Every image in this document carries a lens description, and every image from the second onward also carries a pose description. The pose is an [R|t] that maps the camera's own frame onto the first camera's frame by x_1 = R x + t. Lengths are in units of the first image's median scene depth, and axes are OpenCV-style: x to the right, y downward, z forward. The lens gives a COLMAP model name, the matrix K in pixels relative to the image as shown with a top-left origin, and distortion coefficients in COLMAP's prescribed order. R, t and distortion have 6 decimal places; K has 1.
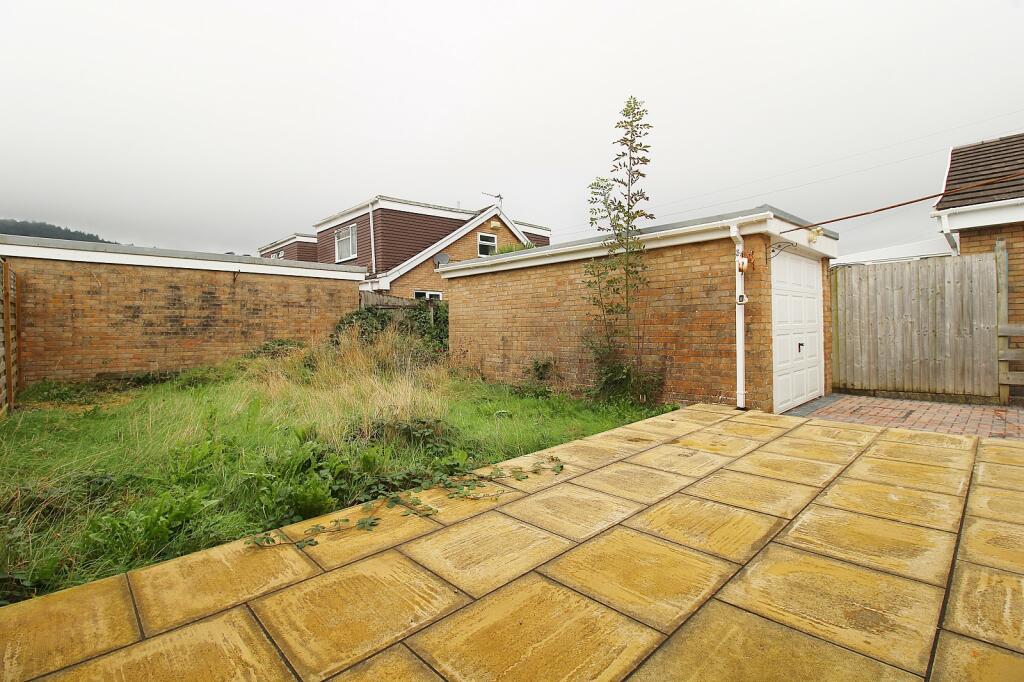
lens RADIAL K [[486.6, 0, 504.9], [0, 486.6, 333.2], [0, 0, 1]] dist [-0.004797, -0.009240]
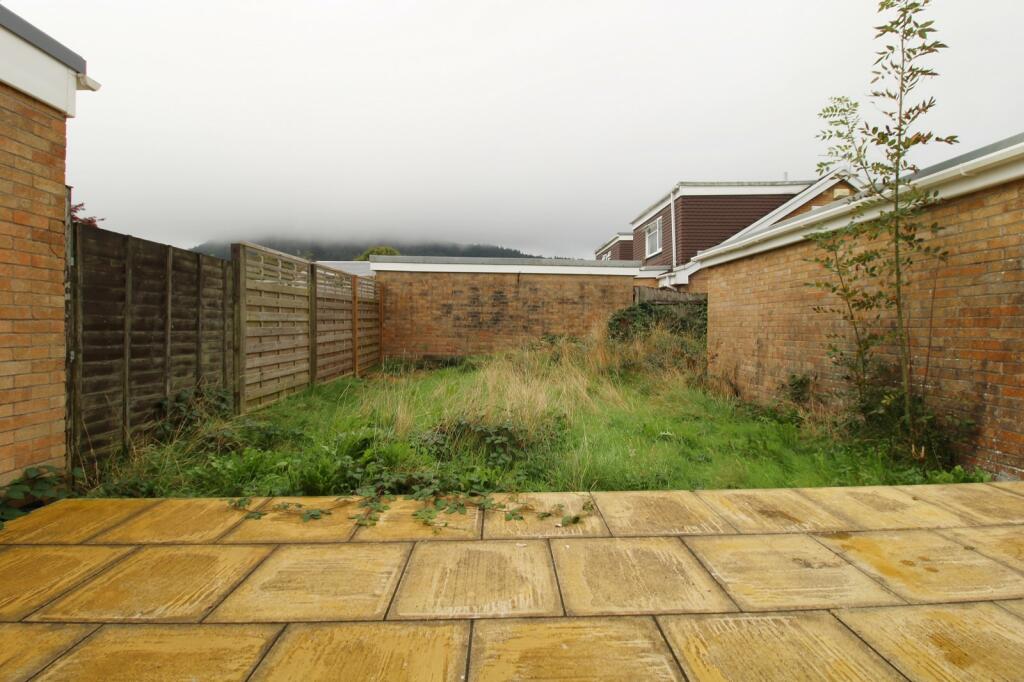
lens RADIAL K [[486.6, 0, 498.0], [0, 486.6, 330.6], [0, 0, 1]] dist [-0.004797, -0.009240]
pose [[0.737604, 0.025771, -0.674742, 0.291026], [-0.024983, 0.999629, 0.010868, -0.006228], [0.674772, 0.008841, 0.737974, 0.217501]]
